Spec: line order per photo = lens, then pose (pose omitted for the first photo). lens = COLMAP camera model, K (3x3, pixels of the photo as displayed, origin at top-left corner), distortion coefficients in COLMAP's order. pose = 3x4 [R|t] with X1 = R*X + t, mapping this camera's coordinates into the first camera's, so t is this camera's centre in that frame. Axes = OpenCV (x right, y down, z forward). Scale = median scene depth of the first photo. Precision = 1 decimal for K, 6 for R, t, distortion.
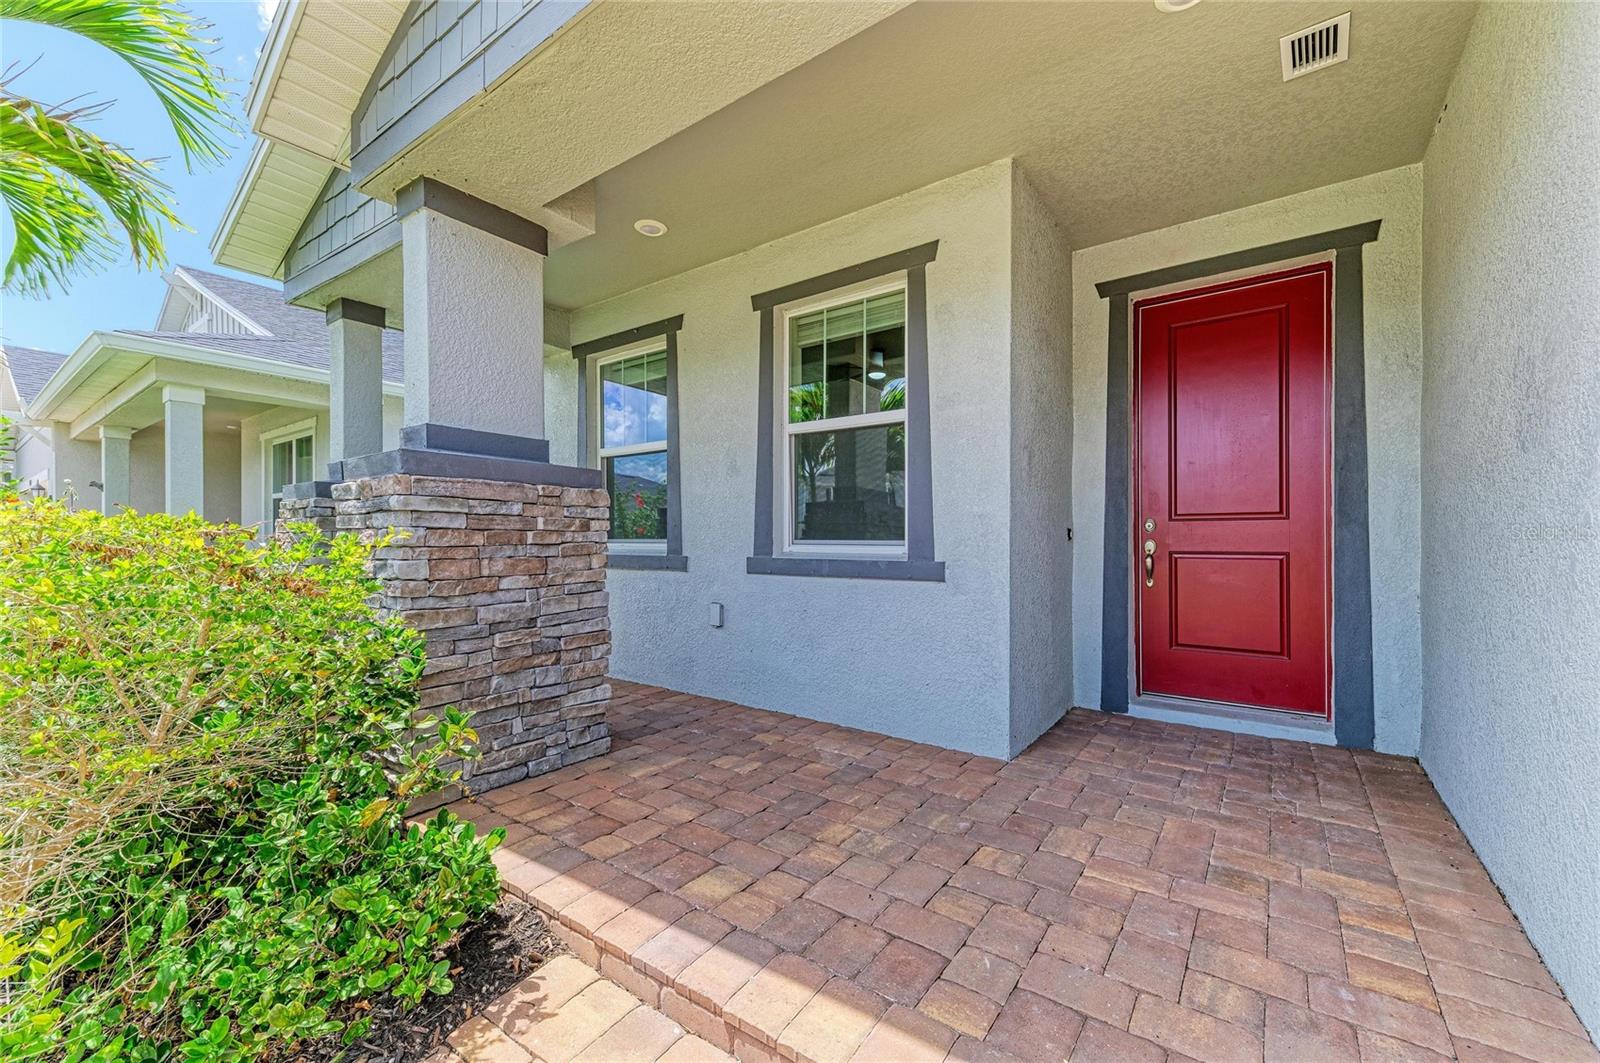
lens RADIAL K [[652.7, 0, 787.8], [0, 652.7, 538.1], [0, 0, 1]] dist [0.016408, -0.002772]
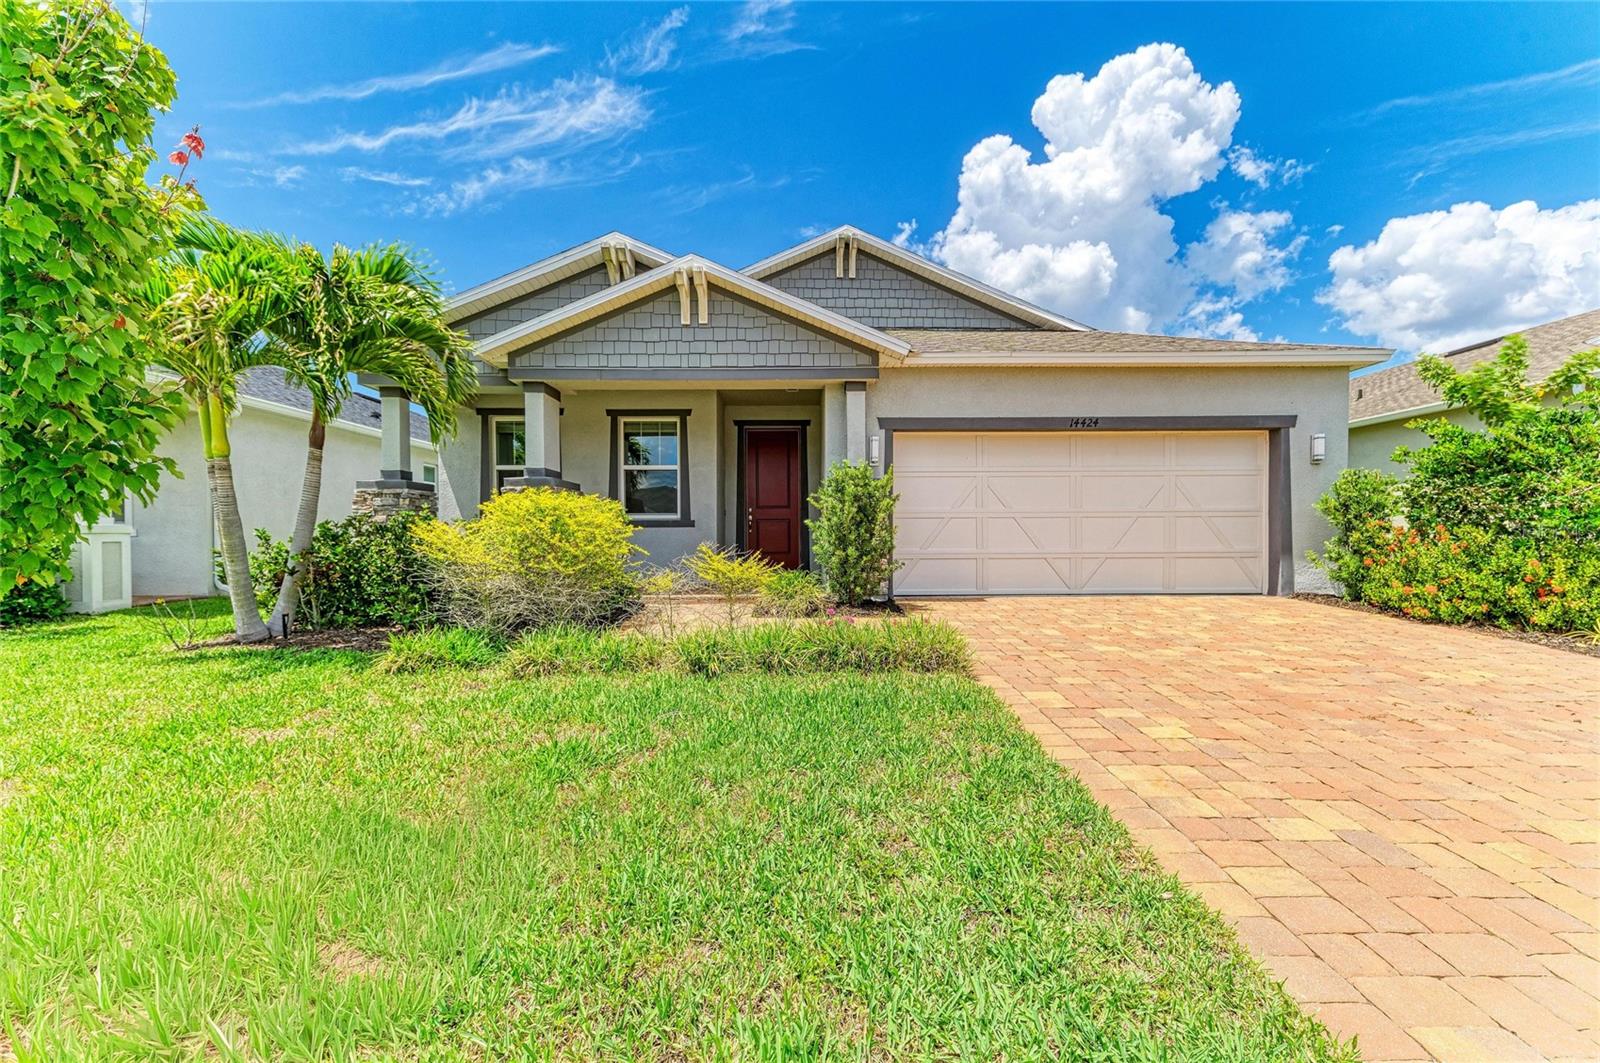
lens RADIAL K [[652.7, 0, 802.0], [0, 652.7, 525.5], [0, 0, 1]] dist [0.016408, -0.002772]
pose [[0.795394, 0.001053, 0.606092, -1.041355], [0.006496, 0.999926, -0.010263, 0.085025], [-0.606058, 0.012101, 0.795328, -1.455929]]
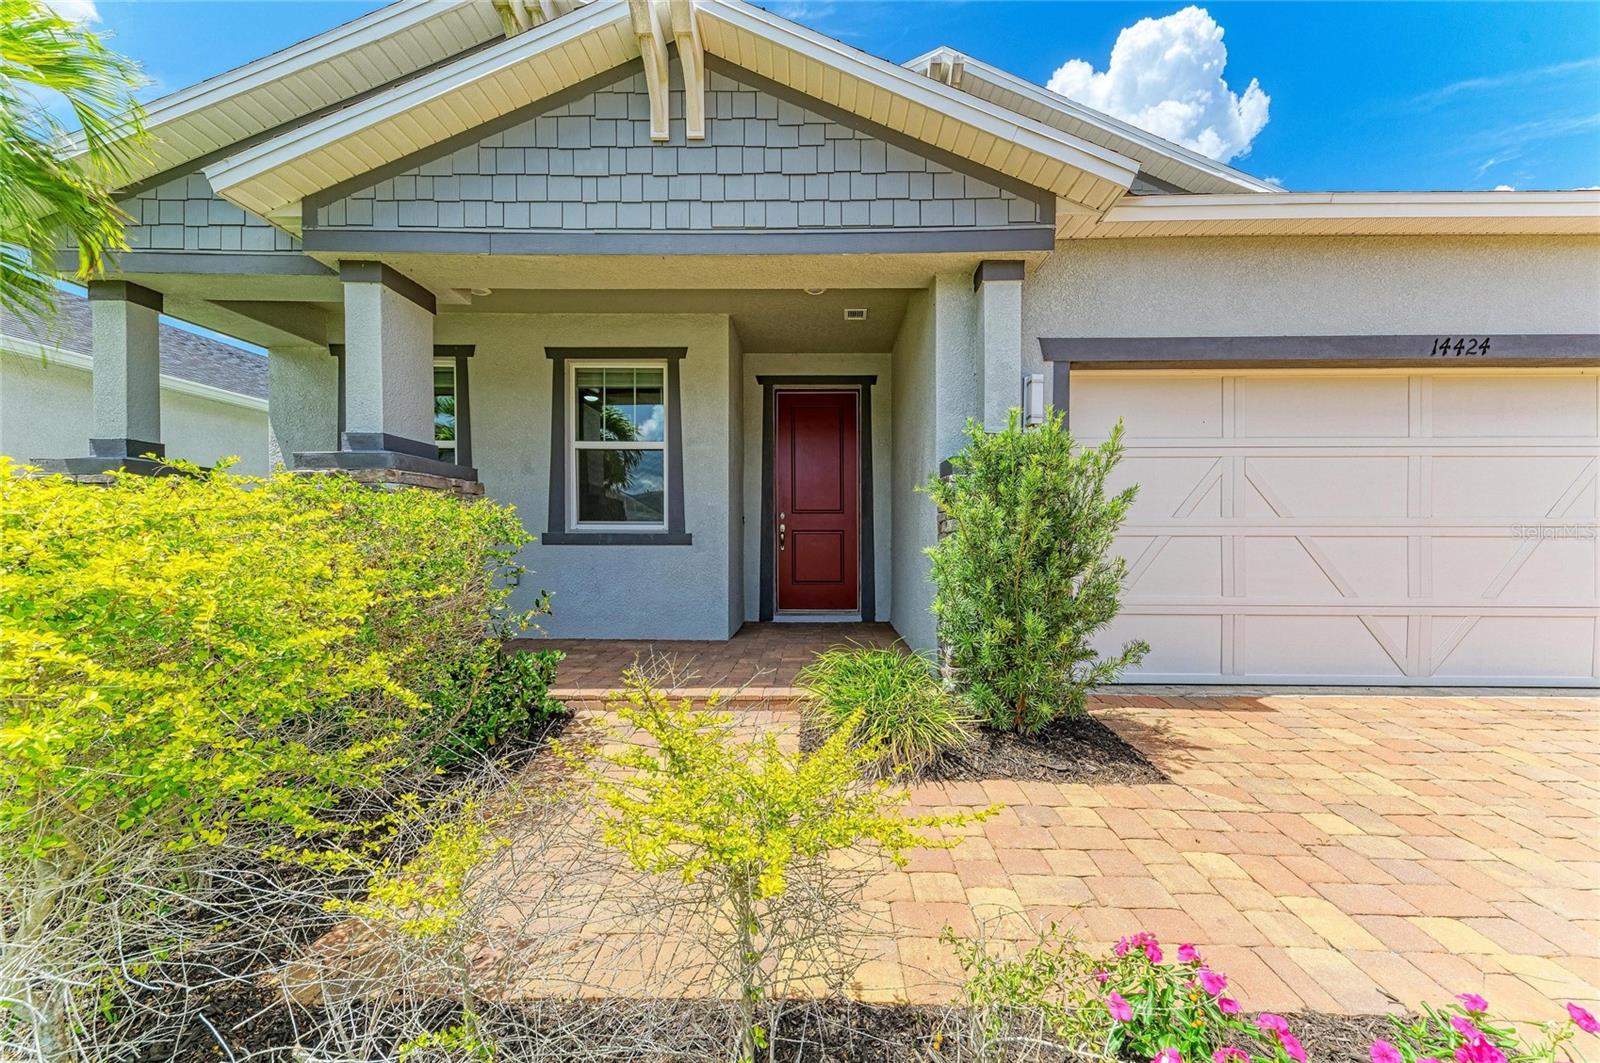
lens RADIAL K [[652.7, 0, 809.8], [0, 652.7, 539.5], [0, 0, 1]] dist [0.016408, -0.002772]
pose [[0.809930, -0.002752, 0.586521, -0.479870], [-0.000761, 0.999983, 0.005742, 0.039120], [-0.586527, -0.005097, 0.809914, -0.540246]]
